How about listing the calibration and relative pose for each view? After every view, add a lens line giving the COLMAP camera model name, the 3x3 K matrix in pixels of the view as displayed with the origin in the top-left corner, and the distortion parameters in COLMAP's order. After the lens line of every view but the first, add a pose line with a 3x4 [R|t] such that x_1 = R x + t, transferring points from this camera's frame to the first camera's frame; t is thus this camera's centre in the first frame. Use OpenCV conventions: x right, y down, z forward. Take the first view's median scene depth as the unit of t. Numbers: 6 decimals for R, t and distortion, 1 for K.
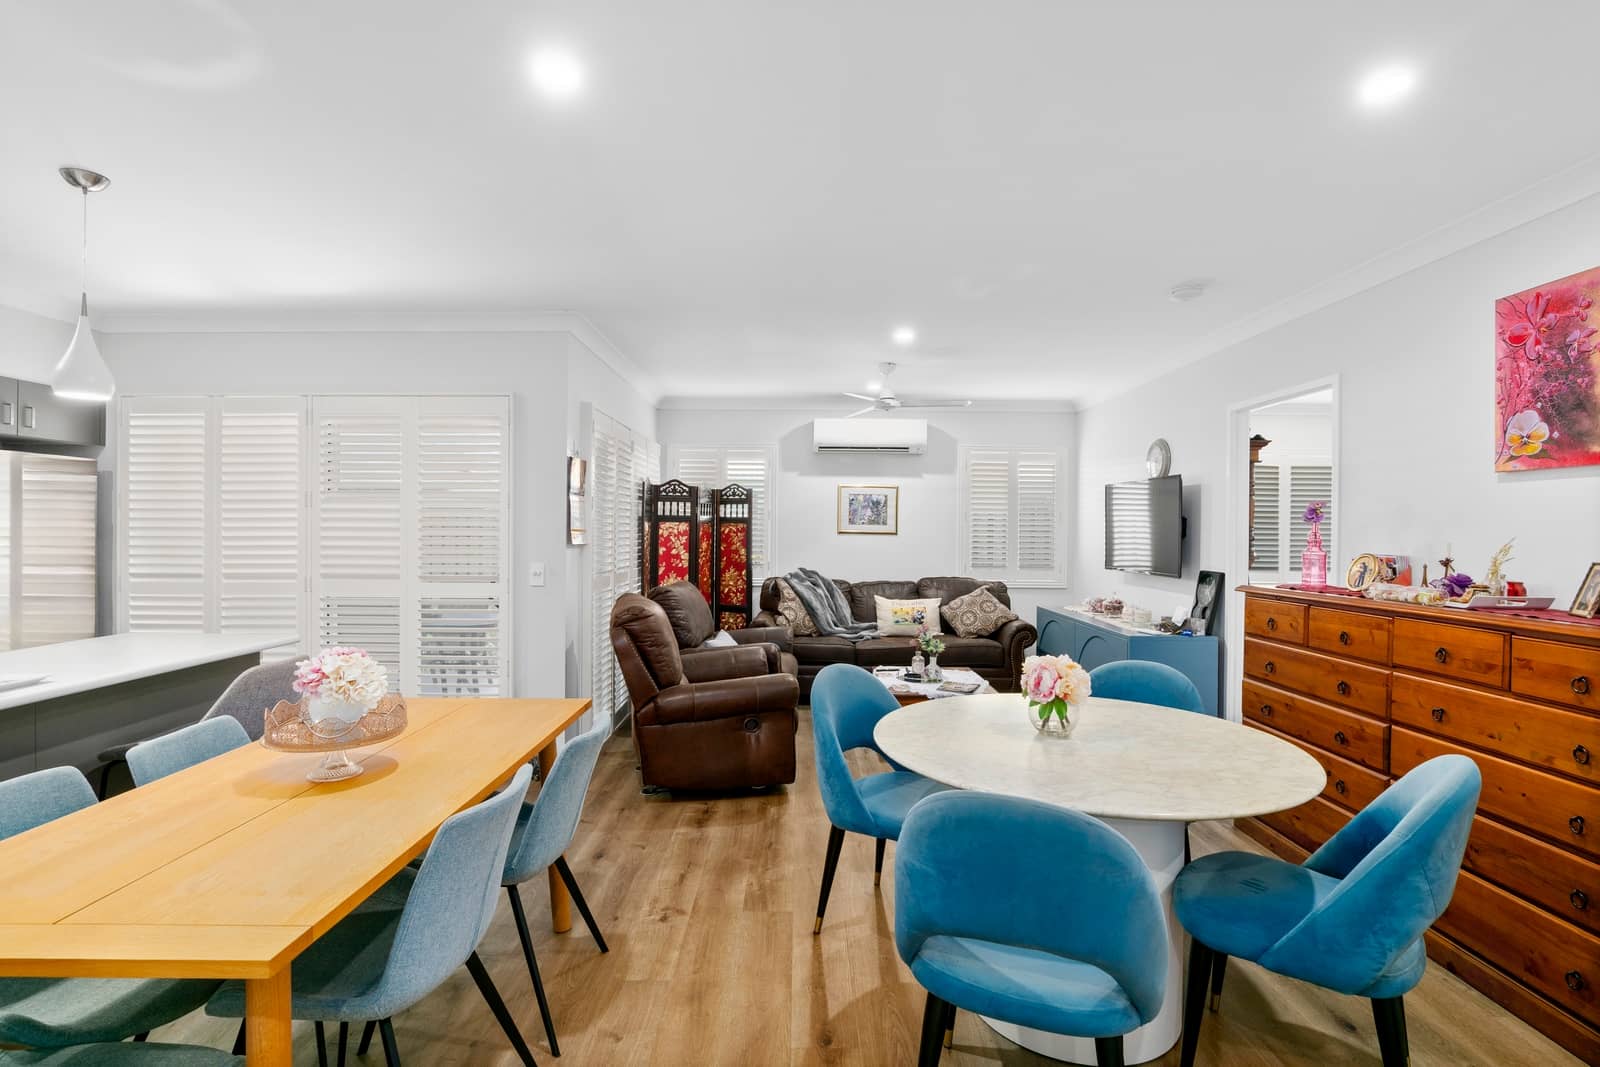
lens RADIAL K [[755.9, 0, 800.0], [0, 755.9, 533.5], [0, 0, 1]] dist [-0.017389, 0.000498]
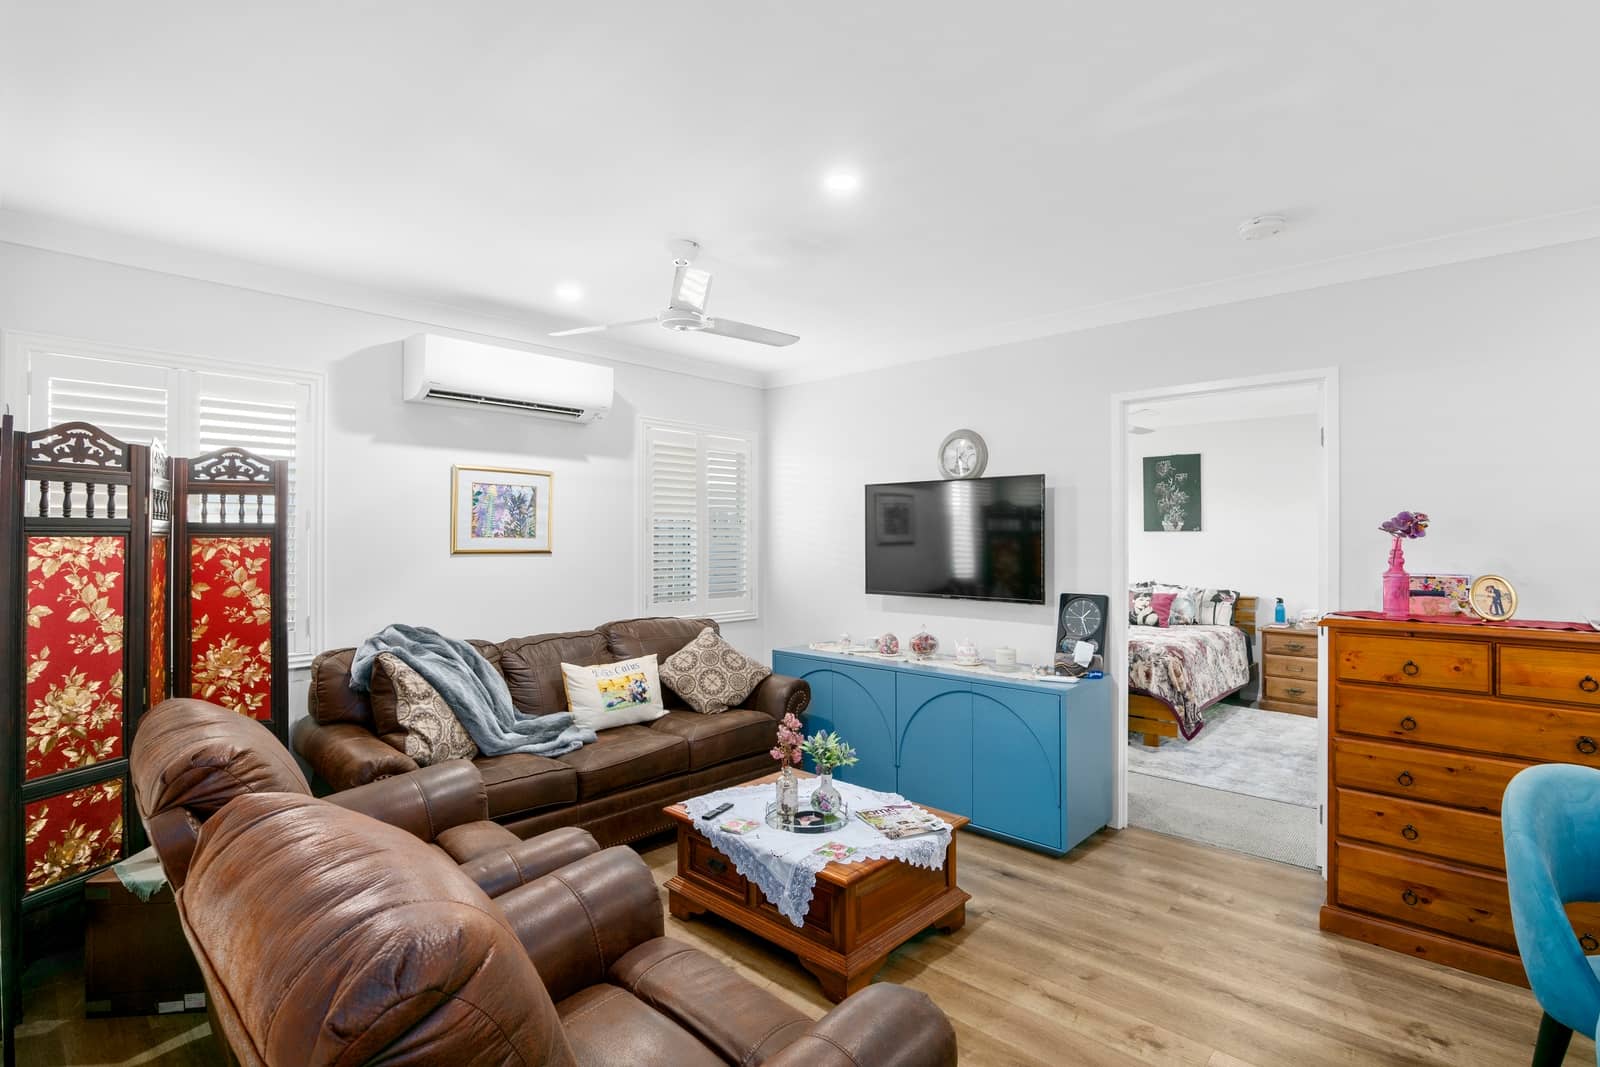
lens RADIAL K [[755.9, 0, 800.0], [0, 755.9, 533.5], [0, 0, 1]] dist [-0.017389, 0.000498]
pose [[0.676999, -0.004528, 0.735970, -0.192605], [0.009240, 0.999955, -0.002348, -0.012137], [-0.735926, 0.008390, 0.677010, 0.479214]]
